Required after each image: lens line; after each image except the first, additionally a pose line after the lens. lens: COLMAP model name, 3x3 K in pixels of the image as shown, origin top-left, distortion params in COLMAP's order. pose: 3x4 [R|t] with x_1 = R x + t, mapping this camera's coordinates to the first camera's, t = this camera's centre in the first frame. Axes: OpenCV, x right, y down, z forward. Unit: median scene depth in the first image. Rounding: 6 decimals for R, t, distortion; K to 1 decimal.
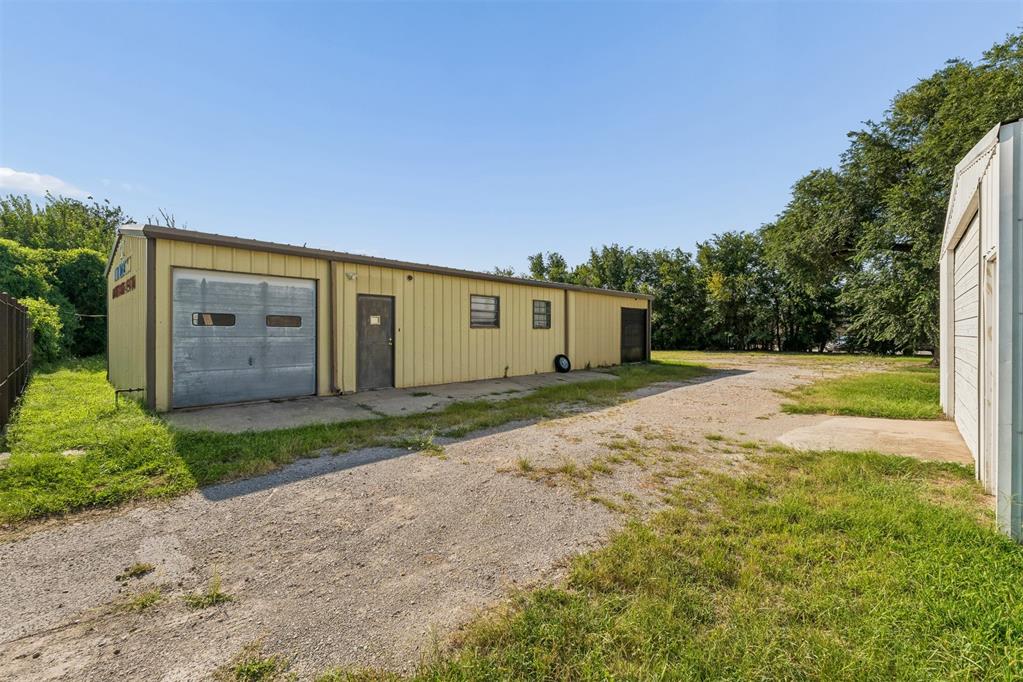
lens RADIAL K [[452.5, 0, 503.2], [0, 452.5, 338.1], [0, 0, 1]] dist [-0.003527, 0.000589]
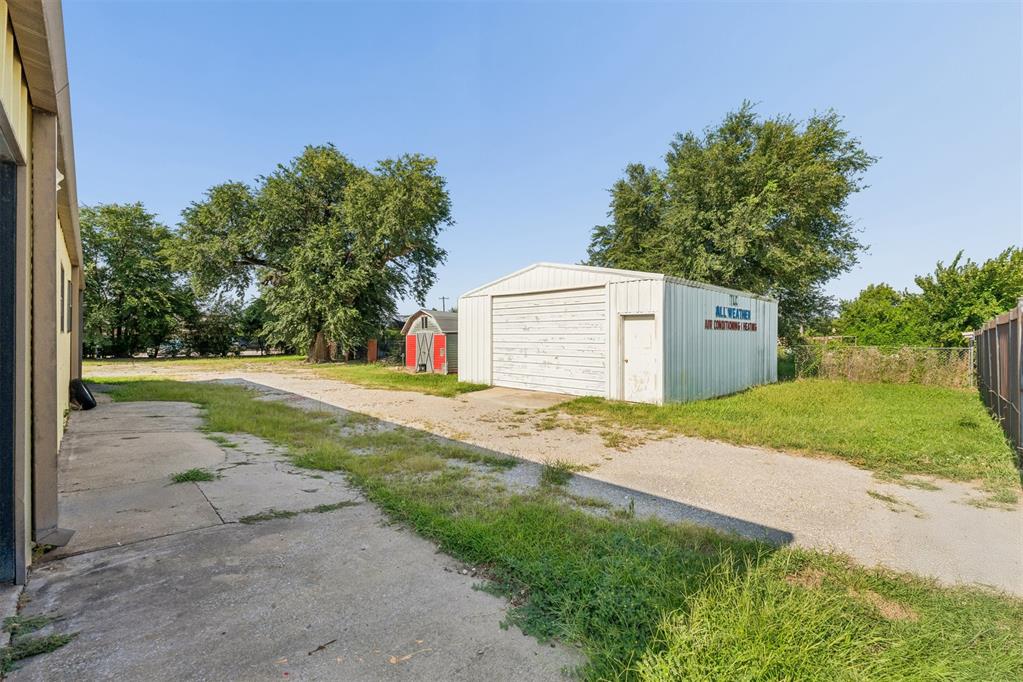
lens RADIAL K [[452.5, 0, 510.4], [0, 452.5, 351.2], [0, 0, 1]] dist [-0.003527, 0.000589]
pose [[0.010945, -0.030575, 0.999473, -0.640086], [0.004272, 0.999525, 0.030530, -0.016877], [-0.999931, 0.003936, 0.011070, 0.645175]]
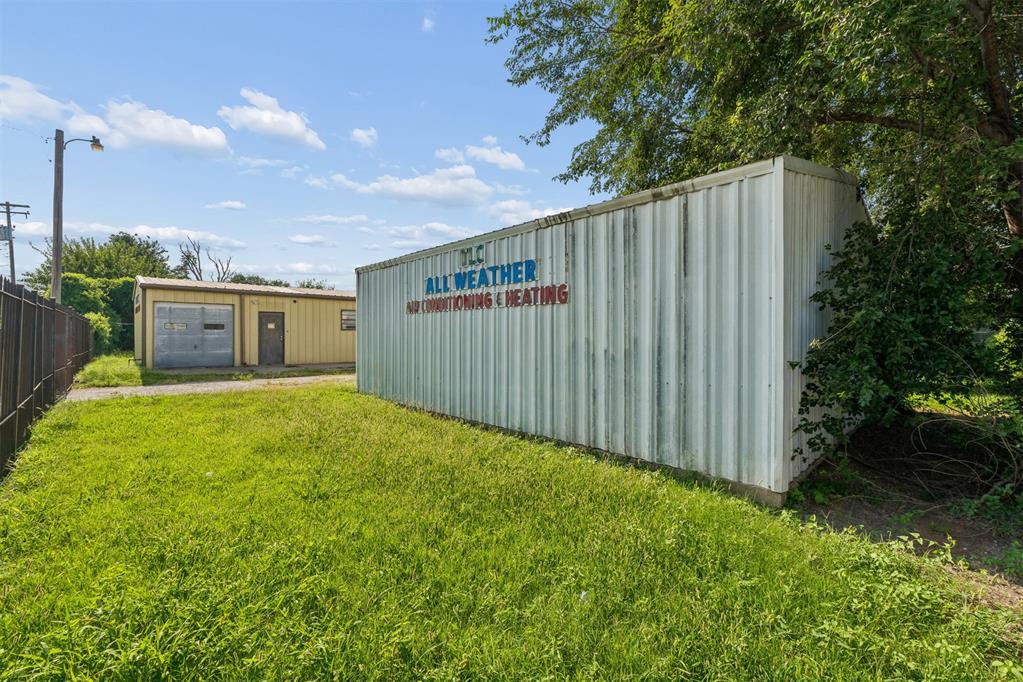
lens RADIAL K [[452.5, 0, 511.6], [0, 452.5, 342.3], [0, 0, 1]] dist [-0.003527, 0.000589]
pose [[0.997833, -0.001047, -0.065792, 0.783414], [0.001463, 0.999979, 0.006269, 0.015640], [0.065784, -0.006352, 0.997814, -0.725390]]
